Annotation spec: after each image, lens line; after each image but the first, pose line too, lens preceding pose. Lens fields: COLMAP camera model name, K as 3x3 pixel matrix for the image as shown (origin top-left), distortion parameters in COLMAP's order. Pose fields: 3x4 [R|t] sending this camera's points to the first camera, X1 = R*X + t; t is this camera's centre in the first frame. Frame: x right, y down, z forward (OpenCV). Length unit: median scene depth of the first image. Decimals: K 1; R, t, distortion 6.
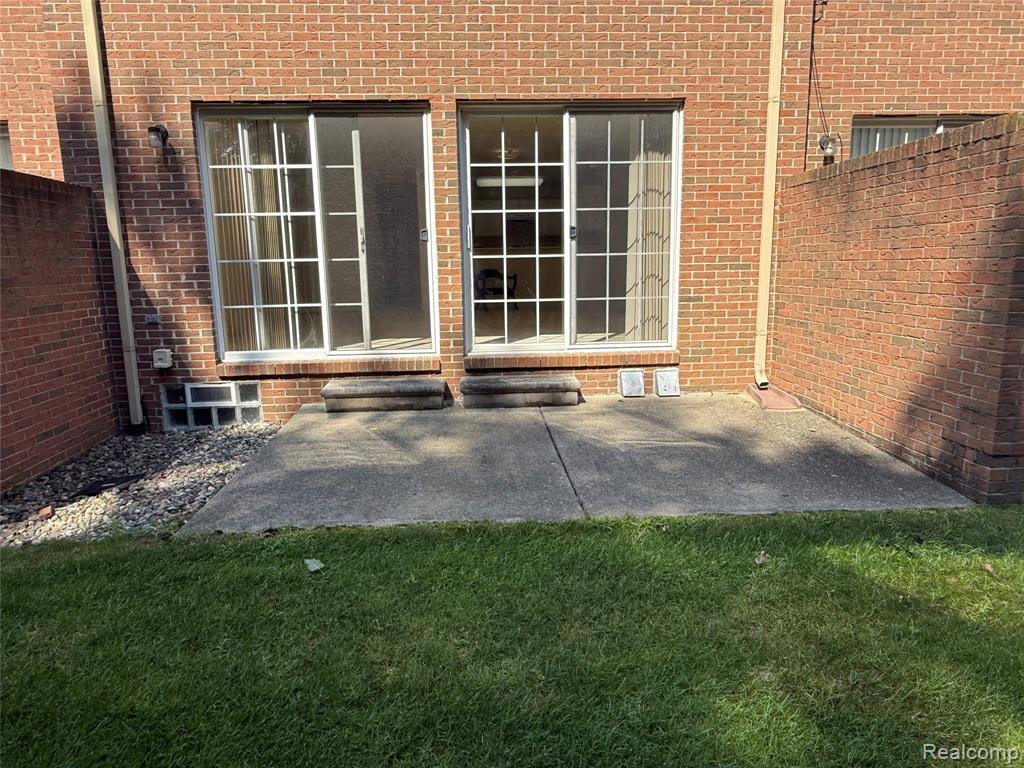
lens RADIAL K [[649.3, 0, 511.3], [0, 649.3, 380.1], [0, 0, 1]] dist [0.001834, -0.003589]
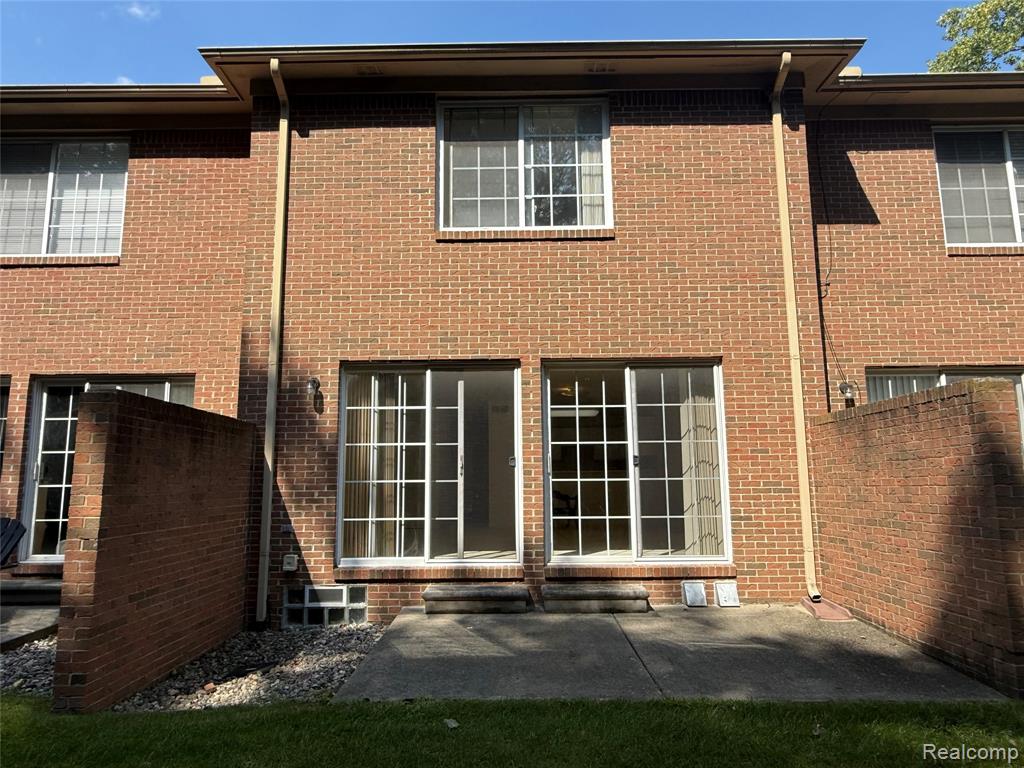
lens RADIAL K [[649.3, 0, 512.6], [0, 649.3, 385.2], [0, 0, 1]] dist [0.001834, -0.003589]
pose [[0.997504, -0.000785, -0.070609, -0.050342], [-0.022173, 0.945879, -0.323762, 0.036248], [0.067042, 0.324519, 0.943500, -0.202860]]
